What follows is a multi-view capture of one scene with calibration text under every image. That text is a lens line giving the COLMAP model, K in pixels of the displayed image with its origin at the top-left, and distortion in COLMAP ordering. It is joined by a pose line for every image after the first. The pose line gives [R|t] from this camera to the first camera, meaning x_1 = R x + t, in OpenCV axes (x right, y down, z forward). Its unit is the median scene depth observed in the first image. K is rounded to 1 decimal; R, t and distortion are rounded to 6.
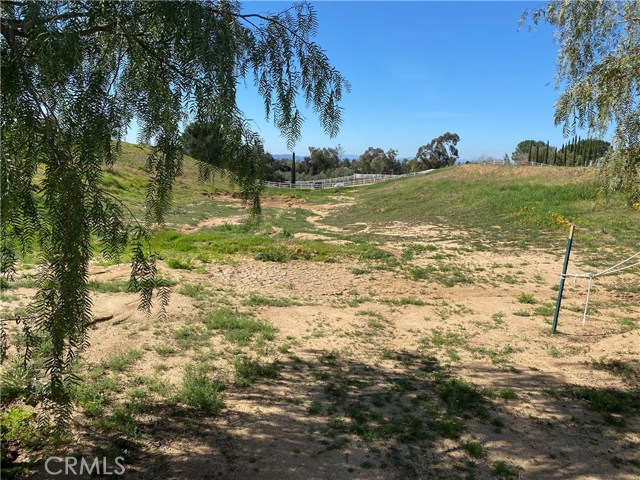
lens RADIAL K [[492.8, 0, 314.6], [0, 492.8, 238.1], [0, 0, 1]] dist [0.013605, -0.009417]
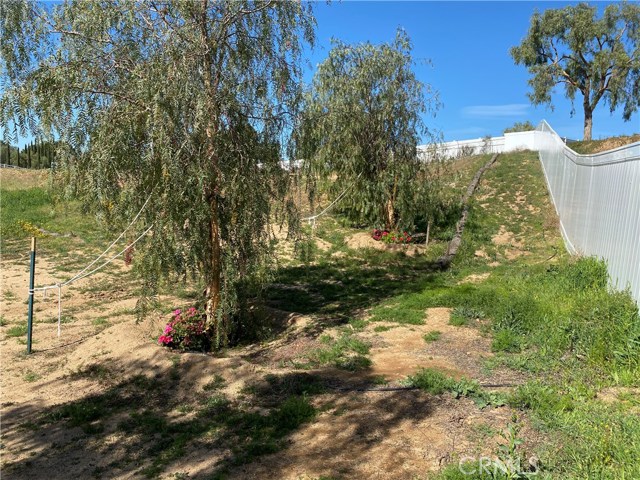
lens RADIAL K [[492.8, 0, 314.6], [0, 492.8, 238.1], [0, 0, 1]] dist [0.013605, -0.009417]
pose [[0.557402, -0.109856, 0.822942, 0.041060], [0.111420, 0.992139, 0.056975, -0.017460], [-0.822732, 0.059934, 0.565261, 0.018244]]
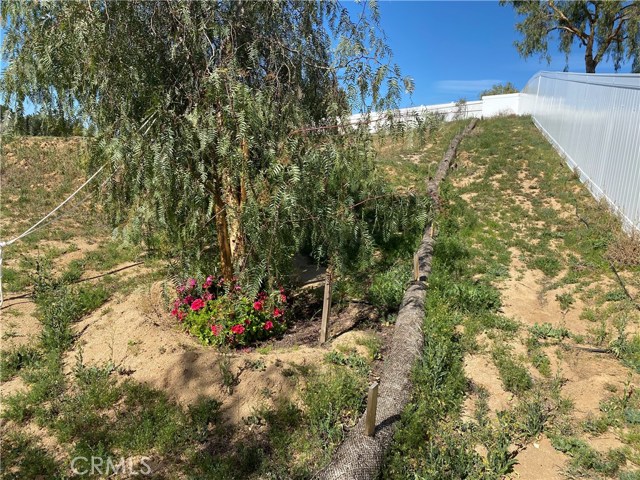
lens RADIAL K [[492.8, 0, 314.6], [0, 492.8, 238.1], [0, 0, 1]] dist [0.013605, -0.009417]
pose [[0.505712, -0.153100, 0.849009, 0.698829], [0.100642, 0.987877, 0.118194, -0.028825], [-0.856812, 0.025674, 0.514989, 0.222574]]
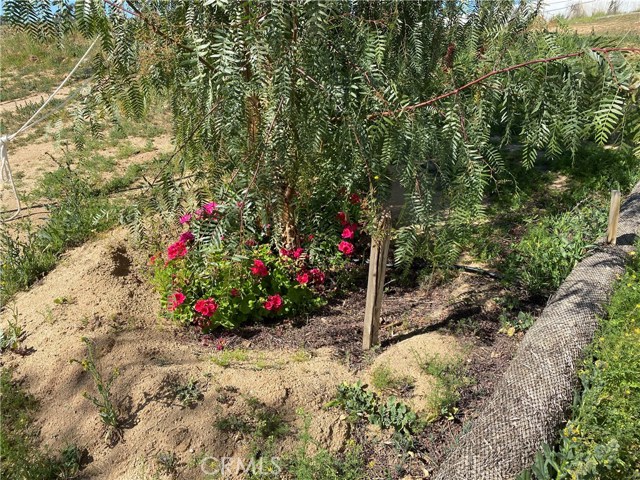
lens RADIAL K [[492.8, 0, 314.6], [0, 492.8, 238.1], [0, 0, 1]] dist [0.013605, -0.009417]
pose [[0.819171, -0.227861, 0.526344, 0.871452], [0.097695, 0.959720, 0.263427, -0.007392], [-0.565168, -0.164371, 0.808435, 0.262585]]
